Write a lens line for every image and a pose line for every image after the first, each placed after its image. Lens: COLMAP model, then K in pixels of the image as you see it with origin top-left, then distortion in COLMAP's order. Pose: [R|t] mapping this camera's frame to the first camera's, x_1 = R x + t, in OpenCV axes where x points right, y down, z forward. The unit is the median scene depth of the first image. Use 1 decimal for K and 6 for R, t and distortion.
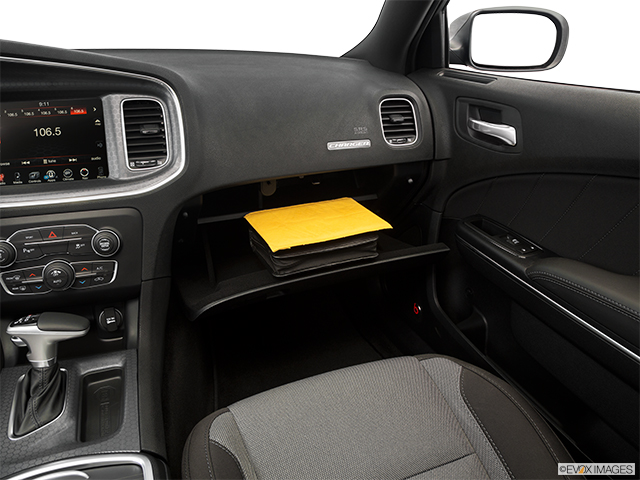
lens RADIAL K [[487.0, 0, 320.0], [0, 487.0, 240.0], [0, 0, 1]] dist [-0.125981, 0.096568]
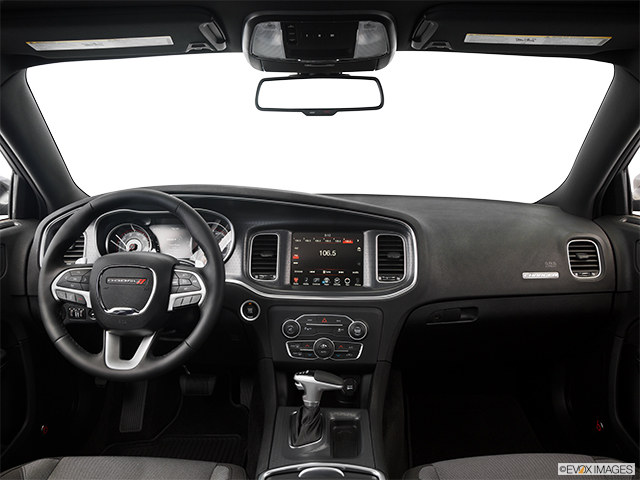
lens RADIAL K [[484.9, 0, 320.0], [0, 484.9, 240.0], [0, 0, 1]] dist [-0.133528, 0.078857]
pose [[0.923254, 0.039536, -0.382150, -0.004416], [-0.131983, 0.966793, -0.218844, 0.068402], [0.360807, 0.252486, 0.897813, -0.382168]]
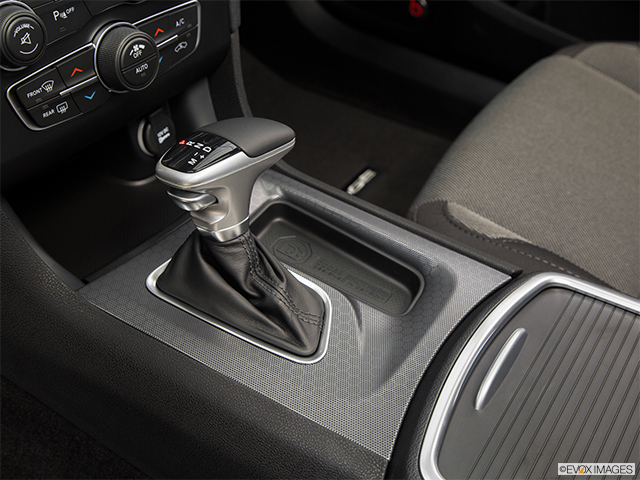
lens RADIAL K [[834.8, 0, 320.0], [0, 834.8, 240.0], [0, 0, 1]] dist [0.033469, 0.060393]
pose [[0.802287, -0.360887, 0.475496, -0.737519], [0.171408, 0.902287, 0.395598, -0.045073], [-0.571800, -0.235879, 0.785752, 0.197043]]
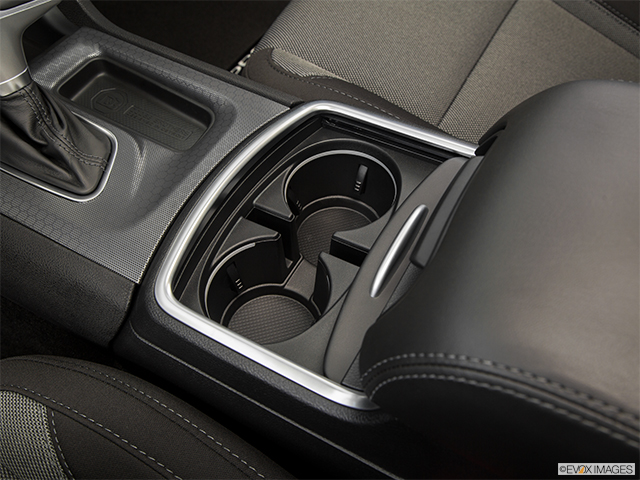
lens RADIAL K [[587.1, 0, 320.0], [0, 587.1, 240.0], [0, 0, 1]] dist [-0.048073, 0.002194]
pose [[0.779773, -0.515548, 0.355197, -0.505965], [0.246462, 0.774323, 0.582821, 0.081576], [-0.575509, -0.366925, 0.730859, 0.194265]]
